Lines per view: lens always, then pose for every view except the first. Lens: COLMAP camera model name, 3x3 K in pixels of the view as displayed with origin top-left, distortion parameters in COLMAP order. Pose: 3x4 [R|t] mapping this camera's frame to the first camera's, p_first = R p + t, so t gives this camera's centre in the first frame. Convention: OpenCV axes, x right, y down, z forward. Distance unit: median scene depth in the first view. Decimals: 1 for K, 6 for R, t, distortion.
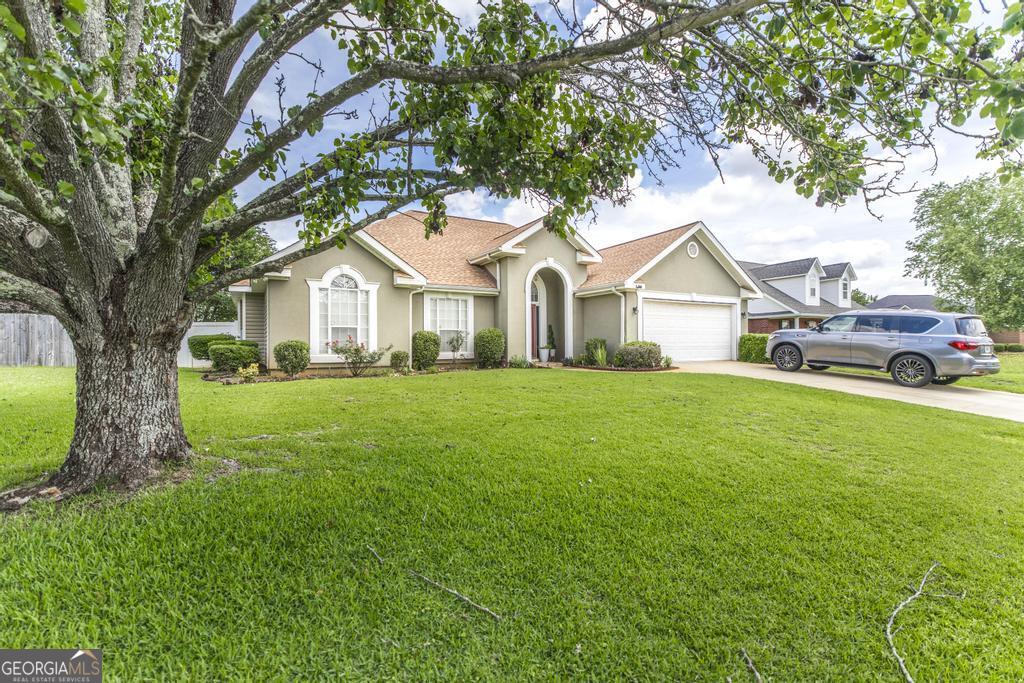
lens RADIAL K [[475.9, 0, 513.6], [0, 475.9, 340.8], [0, 0, 1]] dist [0.000291, 0.002836]
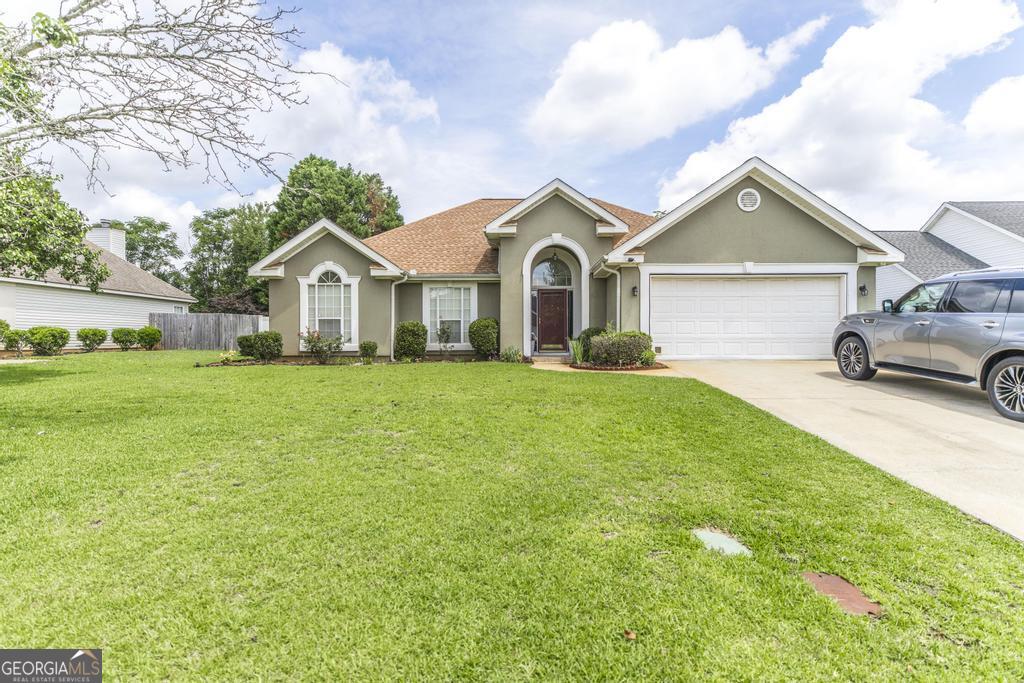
lens RADIAL K [[495.2, 0, 512.6], [0, 495.2, 340.9], [0, 0, 1]] dist [-0.000120, -0.000150]
pose [[0.853783, 0.006762, -0.520585, 0.495440], [0.000770, 0.999898, 0.014249, 0.004860], [0.520628, -0.012566, 0.853691, 0.213170]]
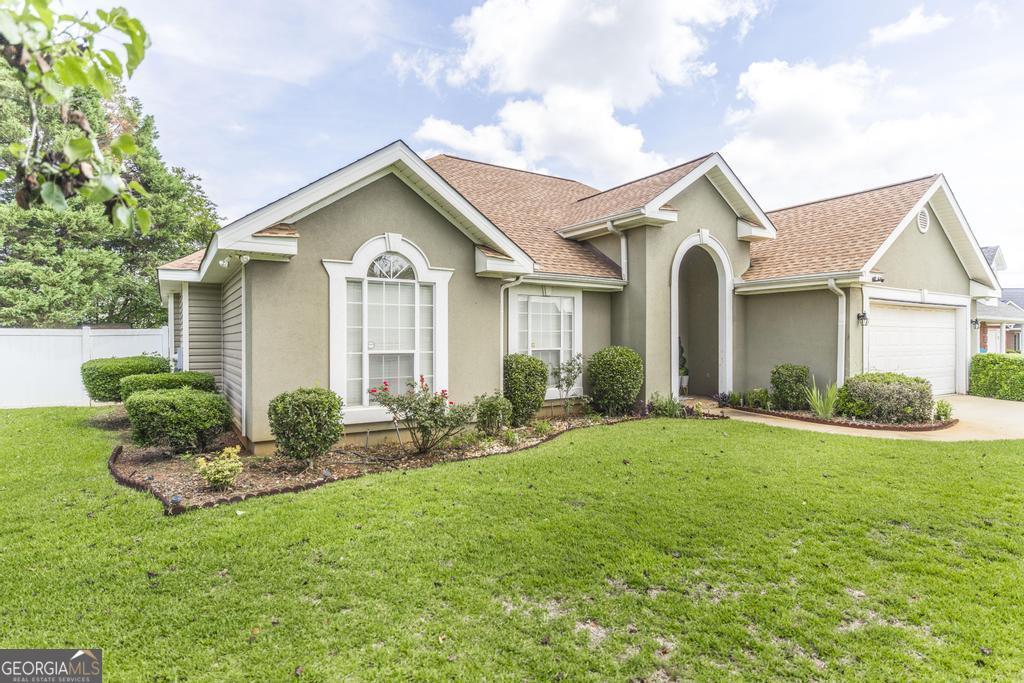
lens RADIAL K [[549.6, 0, 510.5], [0, 549.6, 344.2], [0, 0, 1]] dist [0.007253, 0.000168]
pose [[0.998574, 0.003764, 0.053259, -0.216456], [-0.004729, 0.999827, 0.017999, -0.041716], [-0.053182, -0.018225, 0.998418, 0.327320]]
